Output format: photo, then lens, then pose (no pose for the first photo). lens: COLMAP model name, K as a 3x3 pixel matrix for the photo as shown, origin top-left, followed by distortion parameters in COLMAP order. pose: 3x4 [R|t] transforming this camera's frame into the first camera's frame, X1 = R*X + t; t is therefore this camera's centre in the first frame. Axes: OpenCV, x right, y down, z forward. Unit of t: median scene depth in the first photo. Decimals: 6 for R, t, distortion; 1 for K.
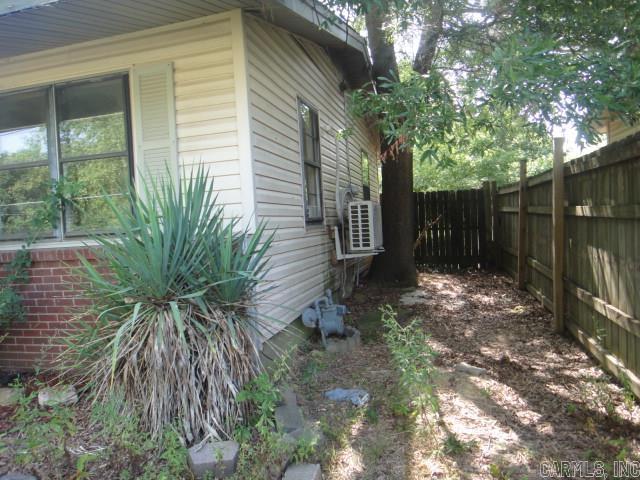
lens RADIAL K [[440.8, 0, 317.4], [0, 440.8, 234.3], [0, 0, 1]] dist [0.001667, -0.002683]
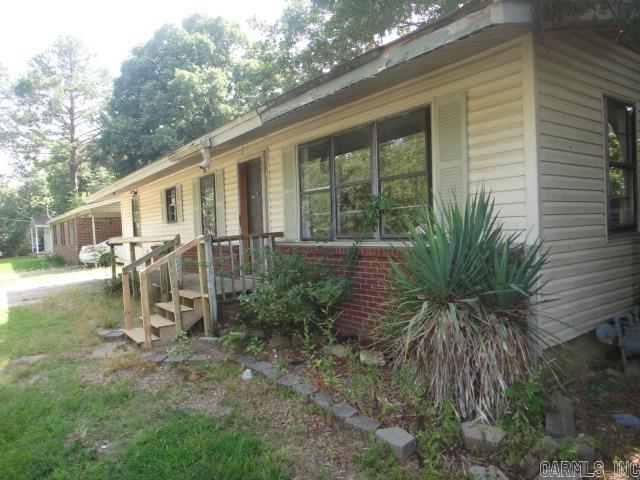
lens RADIAL K [[440.8, 0, 317.4], [0, 440.8, 234.3], [0, 0, 1]] dist [0.001667, -0.002683]
pose [[0.784550, 0.040252, -0.618758, 0.097240], [-0.022590, 0.999084, 0.036351, -0.056160], [0.619654, -0.014541, 0.784740, -0.154228]]
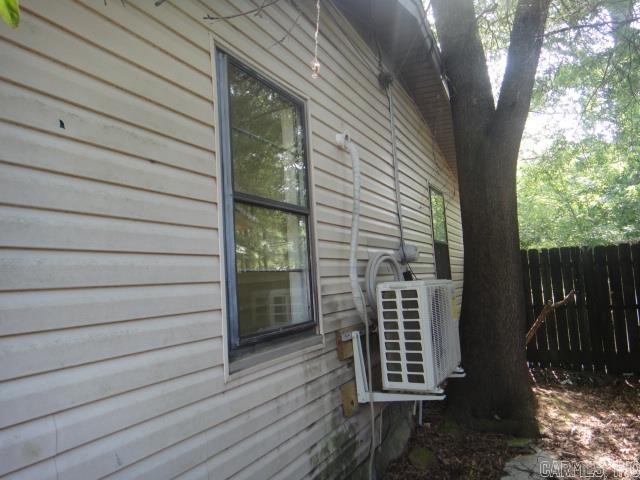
lens RADIAL K [[440.8, 0, 317.4], [0, 440.8, 234.3], [0, 0, 1]] dist [0.001667, -0.002683]
pose [[0.976533, -0.020385, -0.214401, 0.193634], [-0.005475, 0.992839, -0.119332, -0.118890], [0.215298, 0.117705, 0.969429, 0.899113]]
